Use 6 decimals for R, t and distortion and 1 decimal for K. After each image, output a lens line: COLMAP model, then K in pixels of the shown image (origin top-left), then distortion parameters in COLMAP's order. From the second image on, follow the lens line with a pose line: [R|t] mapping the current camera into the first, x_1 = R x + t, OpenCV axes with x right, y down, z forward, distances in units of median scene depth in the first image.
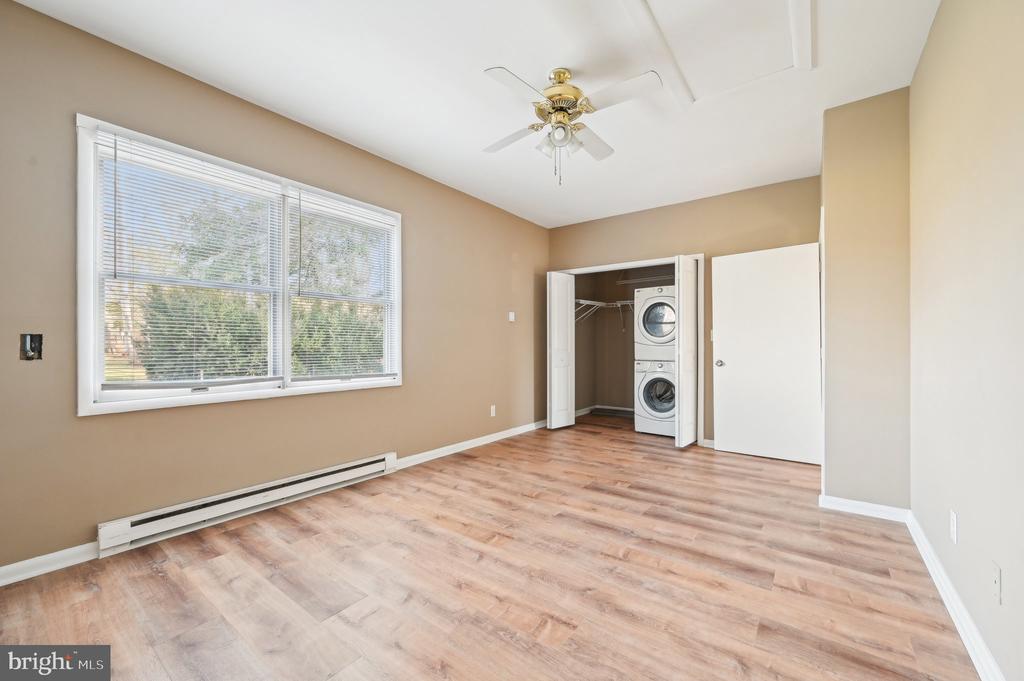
lens RADIAL K [[408.5, 0, 511.6], [0, 408.5, 343.0], [0, 0, 1]] dist [-0.008891, -0.000017]
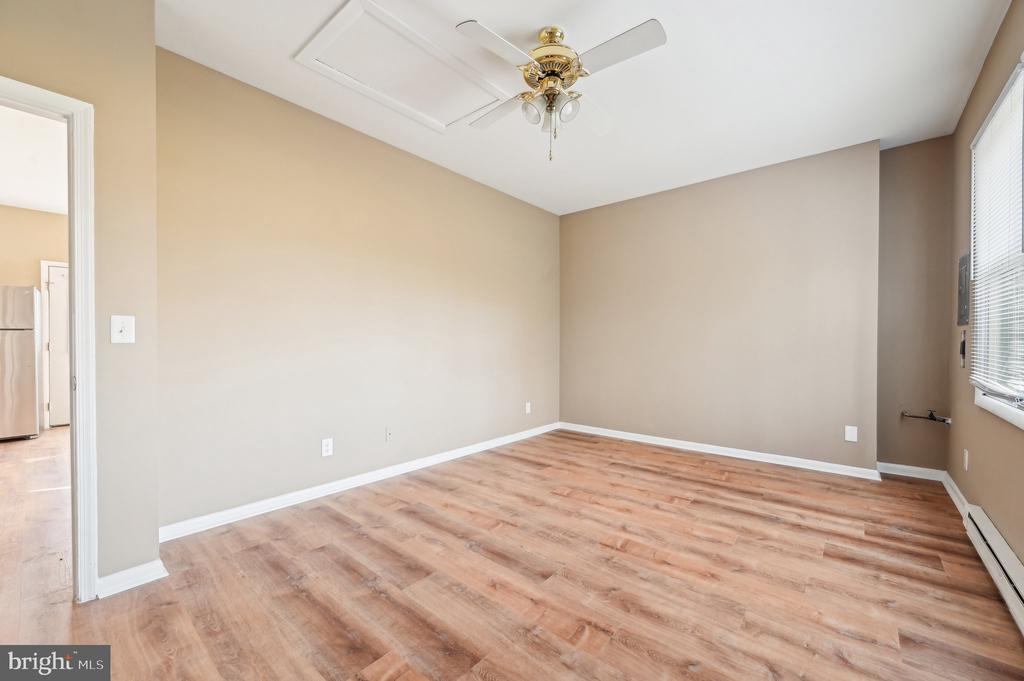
lens RADIAL K [[408.5, 0, 512.7], [0, 408.5, 343.4], [0, 0, 1]] dist [-0.008891, -0.000017]
pose [[-0.998371, 0.000649, 0.057048, 0.157559], [0.000734, 0.999999, 0.001475, 0.007743], [-0.057047, 0.001515, -0.998370, 2.004574]]
